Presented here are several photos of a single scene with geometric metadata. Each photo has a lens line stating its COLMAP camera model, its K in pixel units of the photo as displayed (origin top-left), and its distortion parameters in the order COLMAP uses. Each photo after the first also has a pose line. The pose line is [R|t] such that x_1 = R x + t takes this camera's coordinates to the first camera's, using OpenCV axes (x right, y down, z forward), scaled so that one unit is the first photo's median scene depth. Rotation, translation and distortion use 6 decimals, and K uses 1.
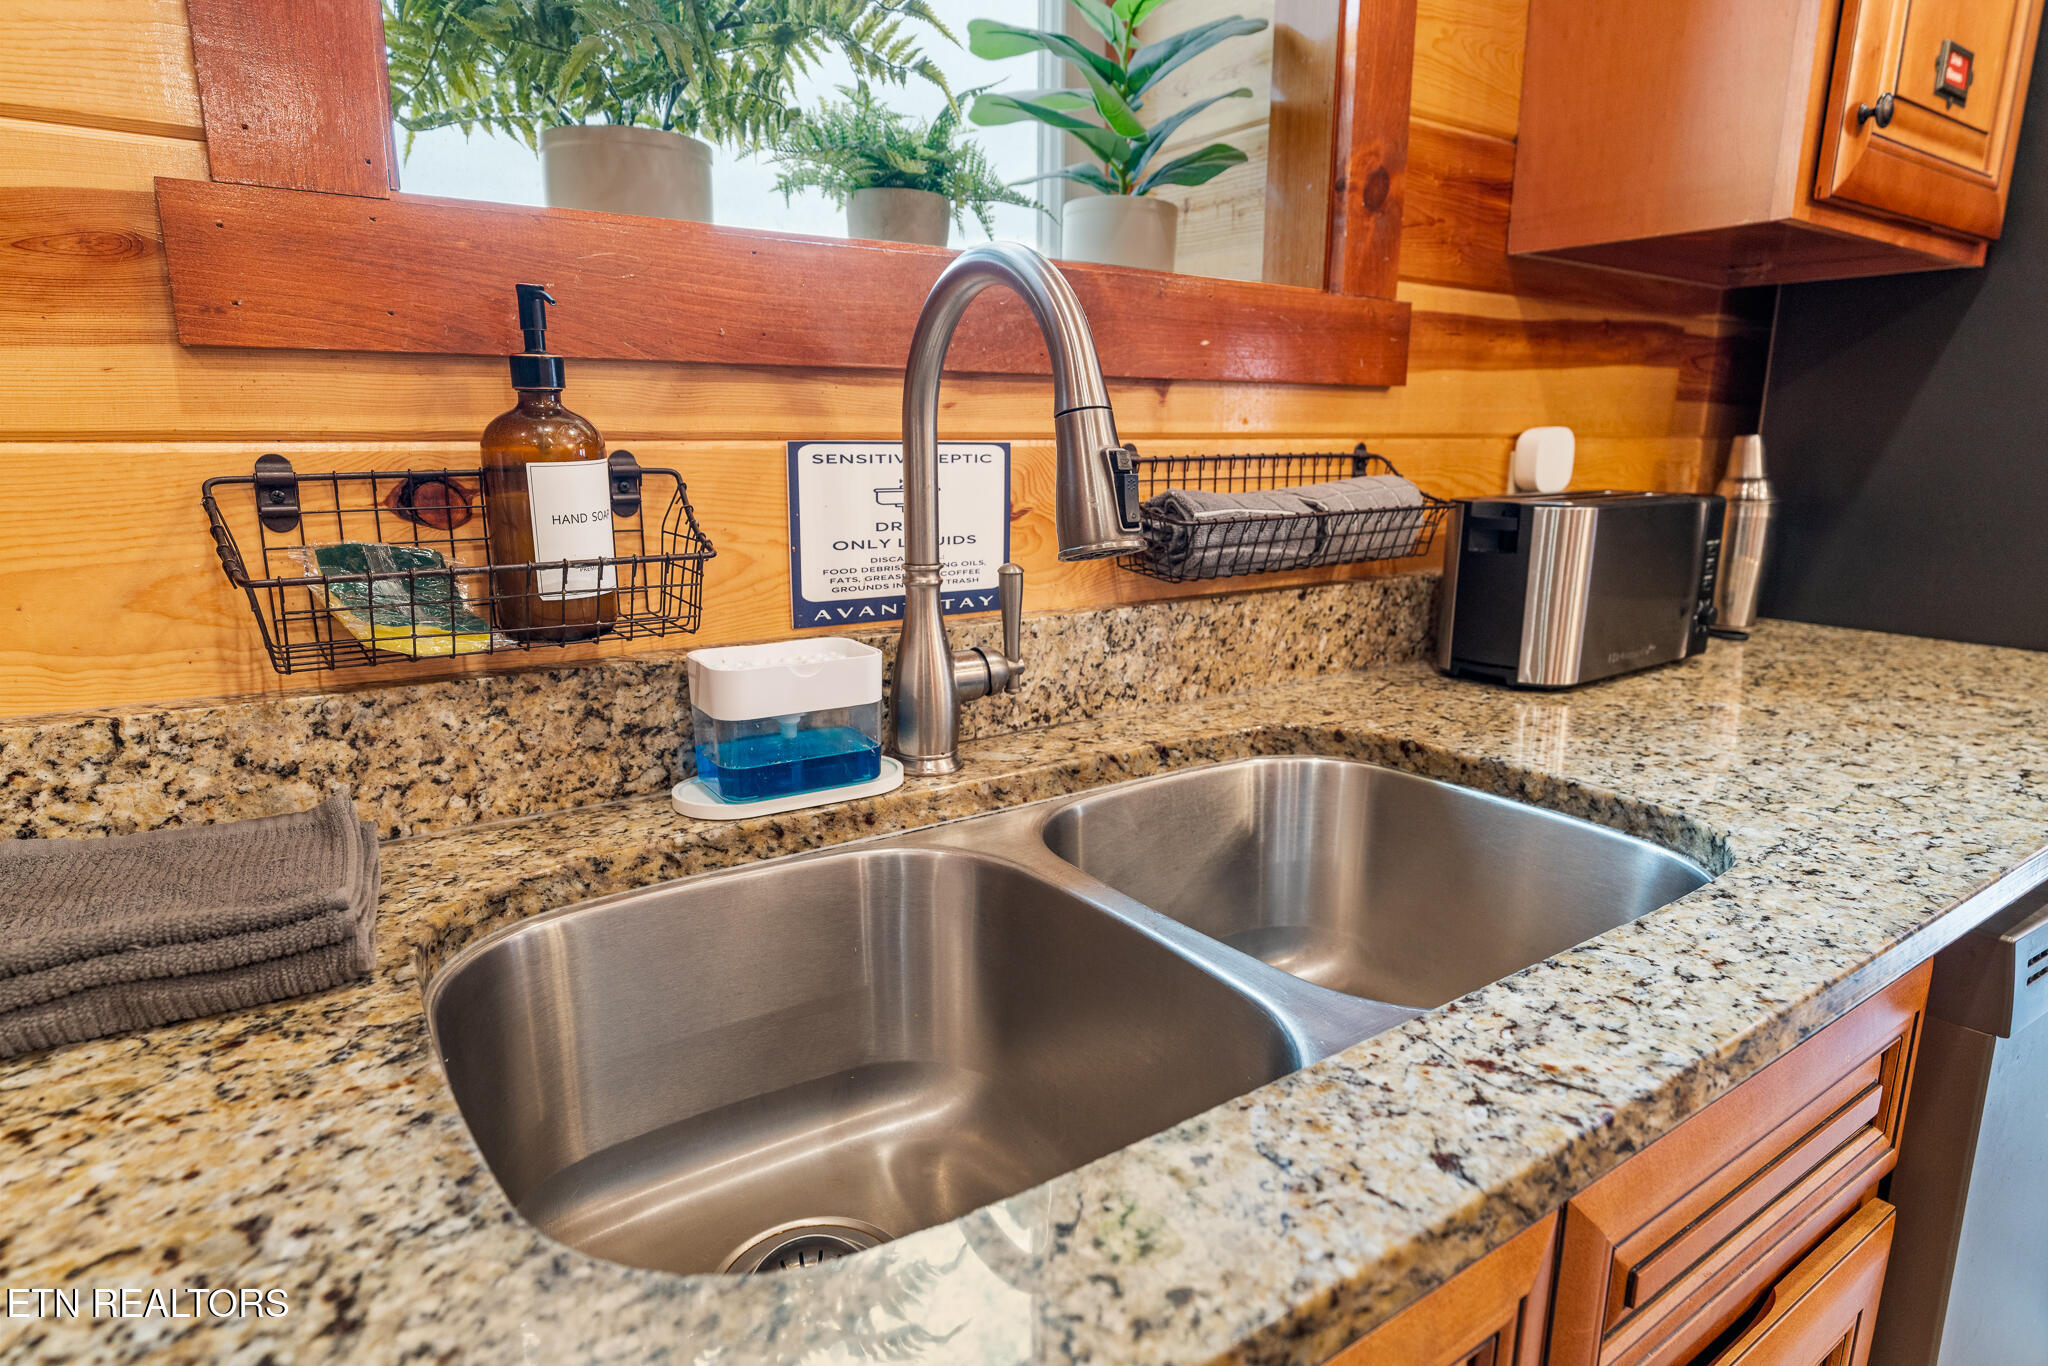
lens RADIAL K [[1148.1, 0, 1024.0], [0, 1148.1, 683.0], [0, 0, 1]] dist [-0.000158, 0.000275]
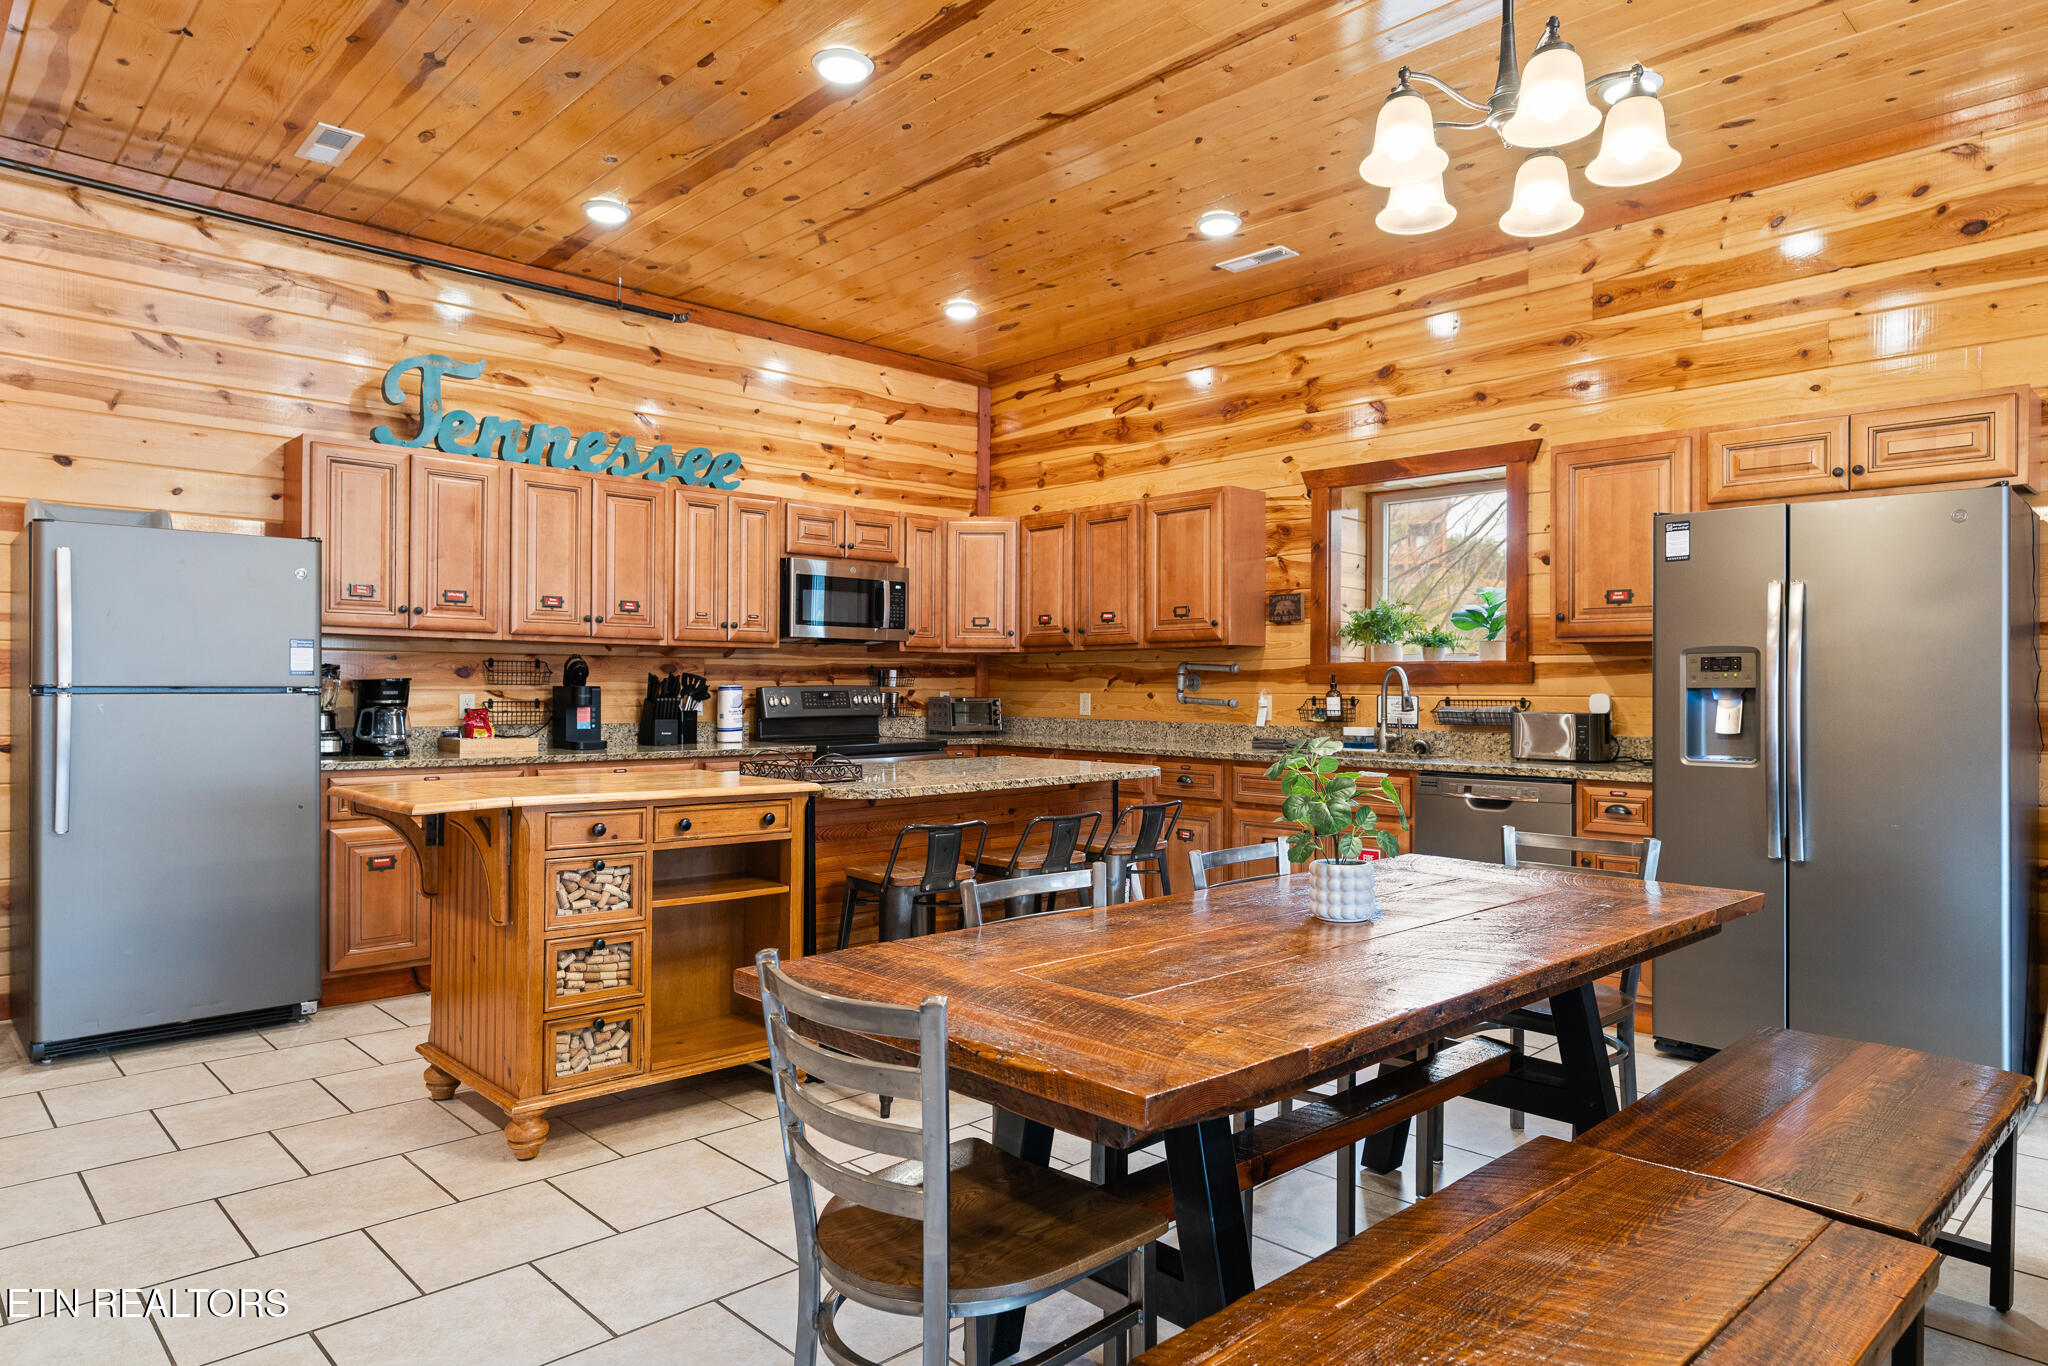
lens RADIAL K [[1240.2, 0, 1024.0], [0, 1240.2, 683.0], [0, 0, 1]] dist [-0.006319, 0.001802]
pose [[0.161724, -0.006794, -0.986813, 4.788231], [-0.220352, 0.974480, -0.042822, 0.332514], [0.961920, 0.224371, 0.156099, -1.453276]]
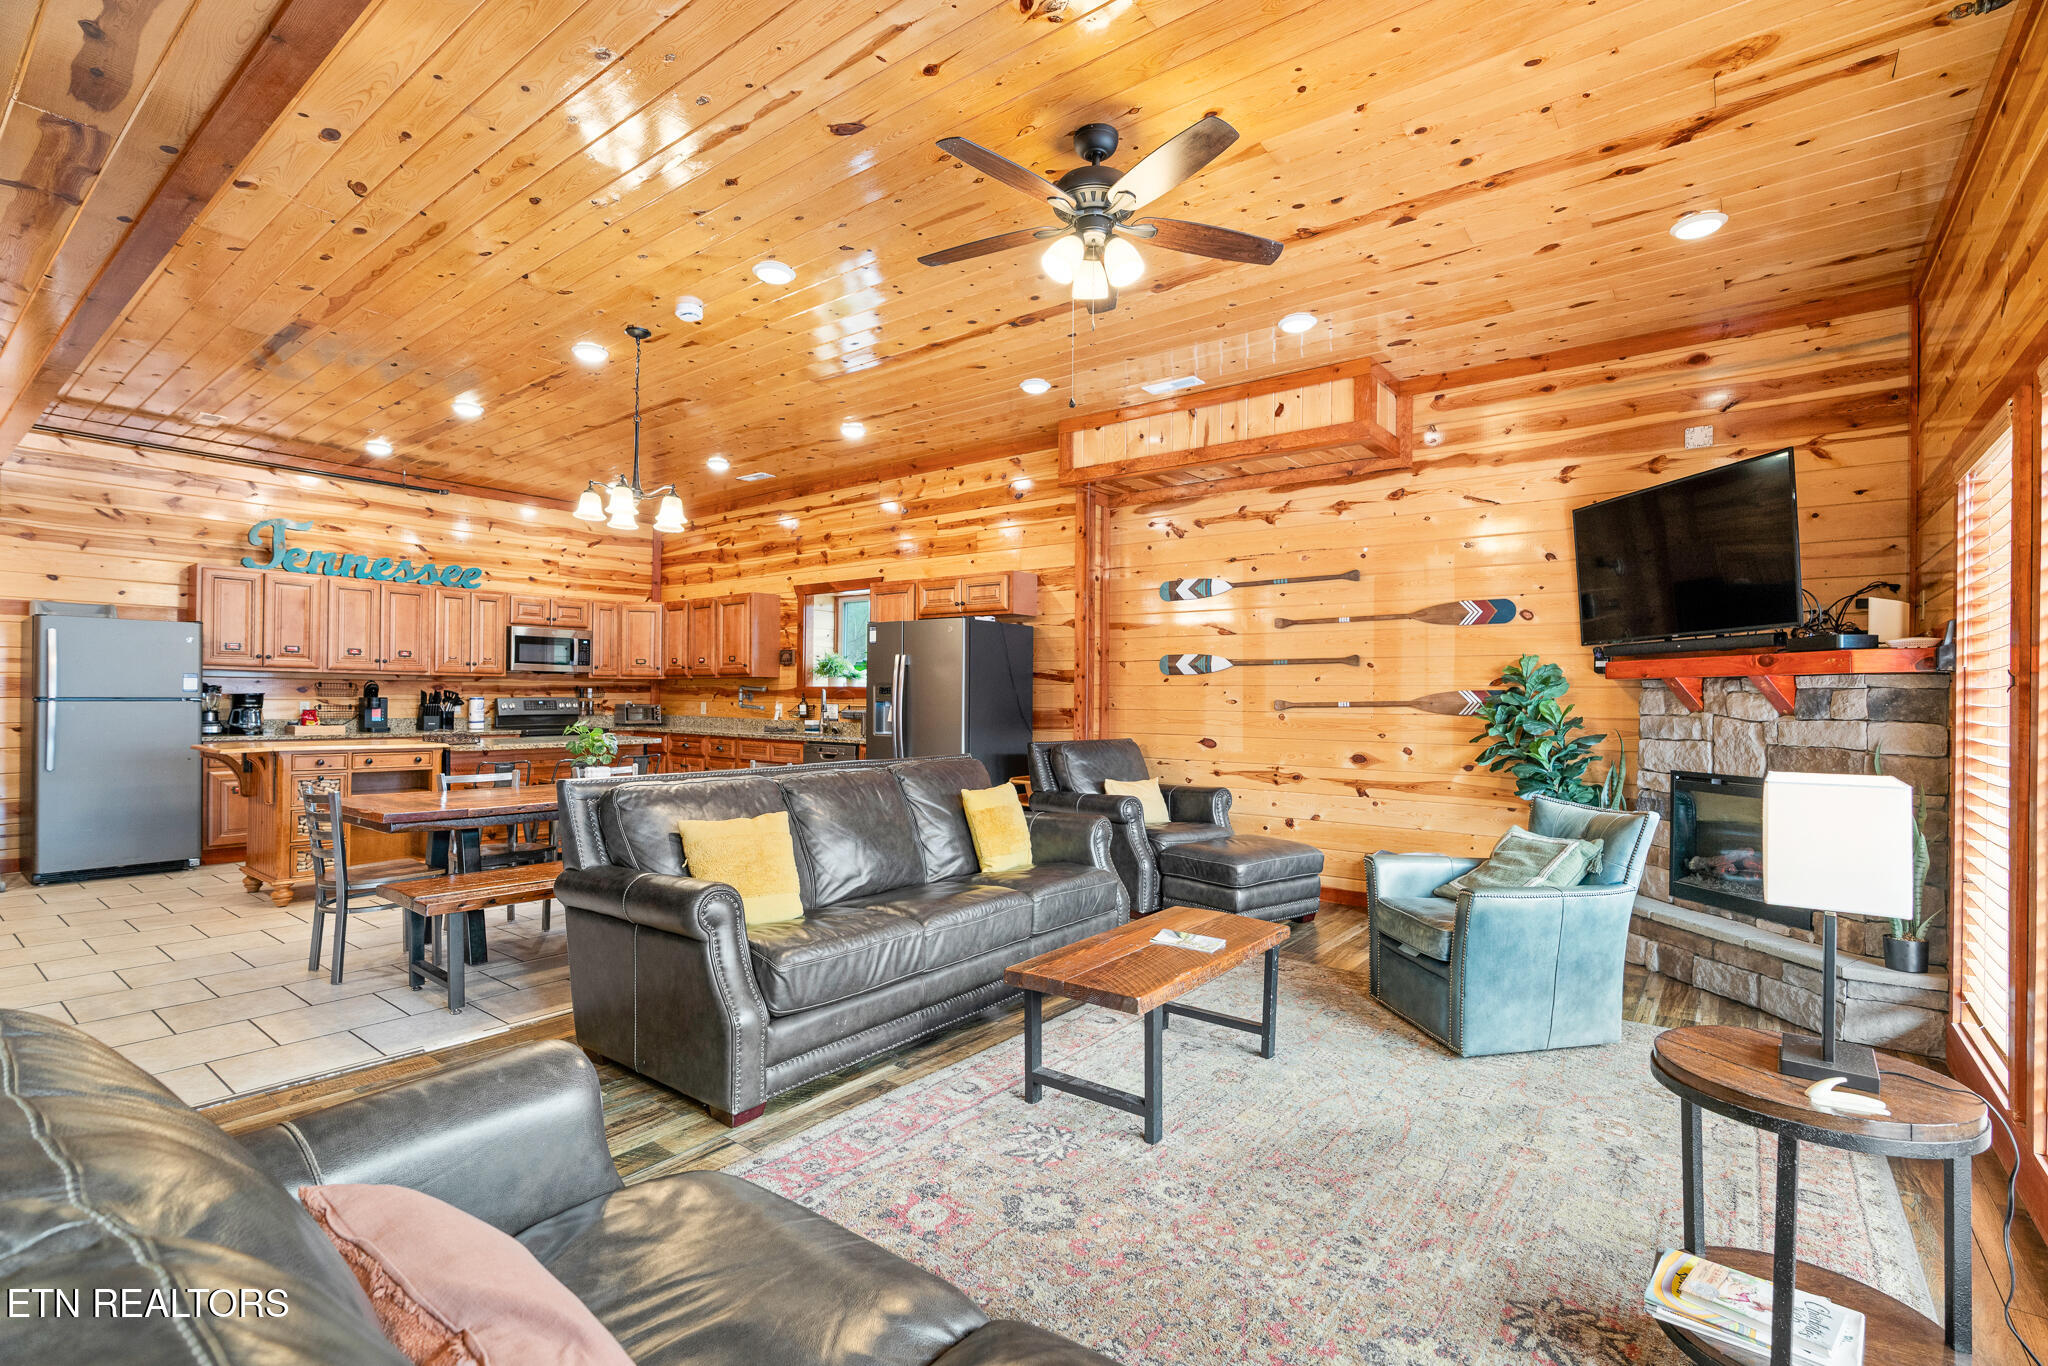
lens RADIAL K [[941.4, 0, 1021.4], [0, 941.4, 692.1], [0, 0, 1]] dist [-0.003201, 0.001023]
pose [[0.296485, -0.007079, -0.955011, 7.694084], [-0.216784, 0.973371, -0.074516, -0.043515], [0.930108, 0.229124, 0.287055, 0.101489]]
